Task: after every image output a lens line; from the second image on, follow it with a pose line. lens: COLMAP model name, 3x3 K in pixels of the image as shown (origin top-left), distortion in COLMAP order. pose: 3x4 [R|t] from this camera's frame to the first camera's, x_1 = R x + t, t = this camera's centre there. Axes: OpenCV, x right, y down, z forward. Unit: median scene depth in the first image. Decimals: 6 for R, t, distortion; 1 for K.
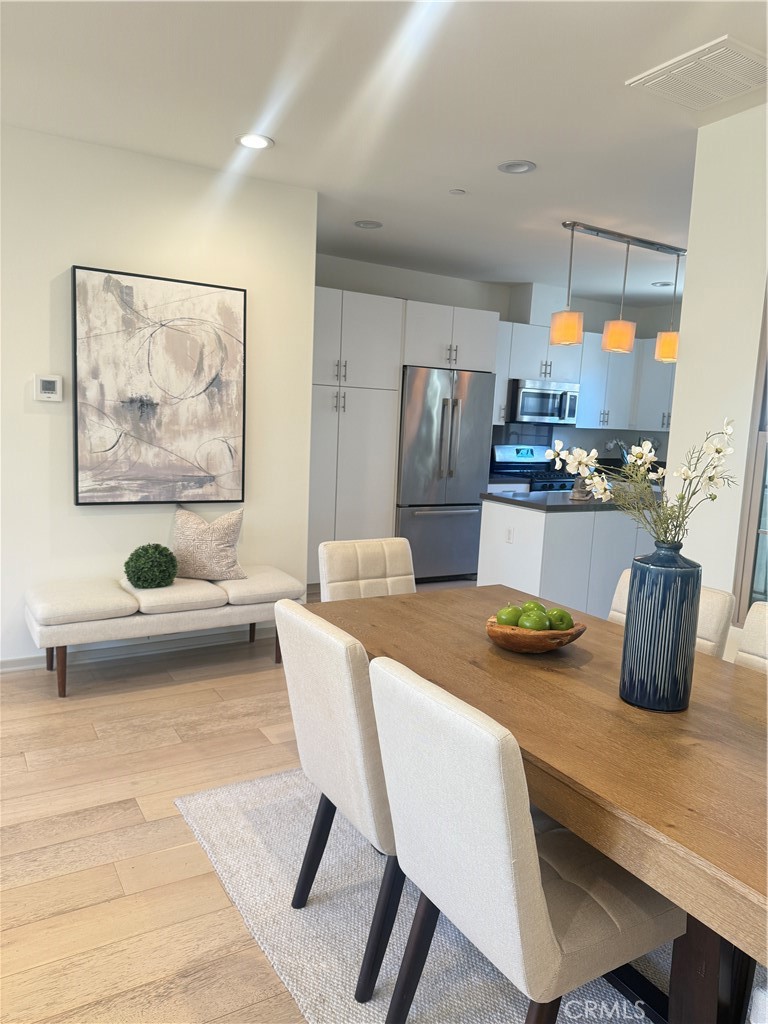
lens RADIAL K [[712.6, 0, 384.0], [0, 712.6, 512.0], [0, 0, 1]] dist [0.142817, -0.257203]
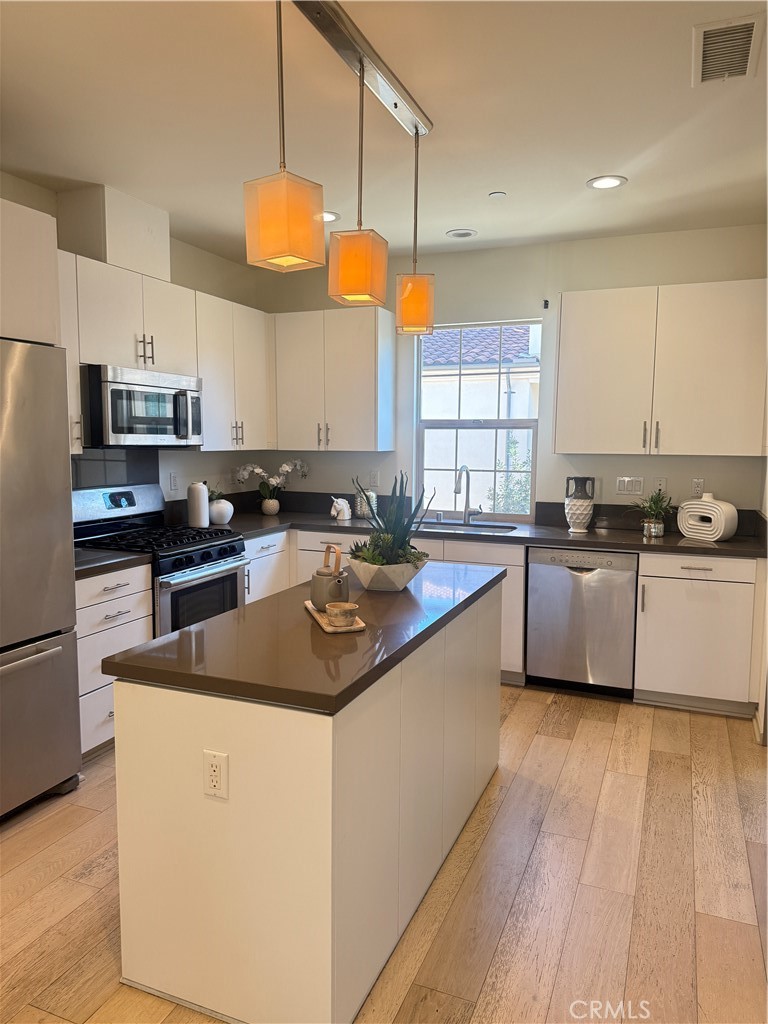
lens RADIAL K [[712.6, 0, 384.0], [0, 712.6, 512.0], [0, 0, 1]] dist [0.142817, -0.257203]
pose [[0.799195, -0.101674, 0.592411, 0.028454], [0.109366, 0.993735, 0.023011, -0.065860], [-0.591039, 0.046399, 0.805308, 0.443384]]
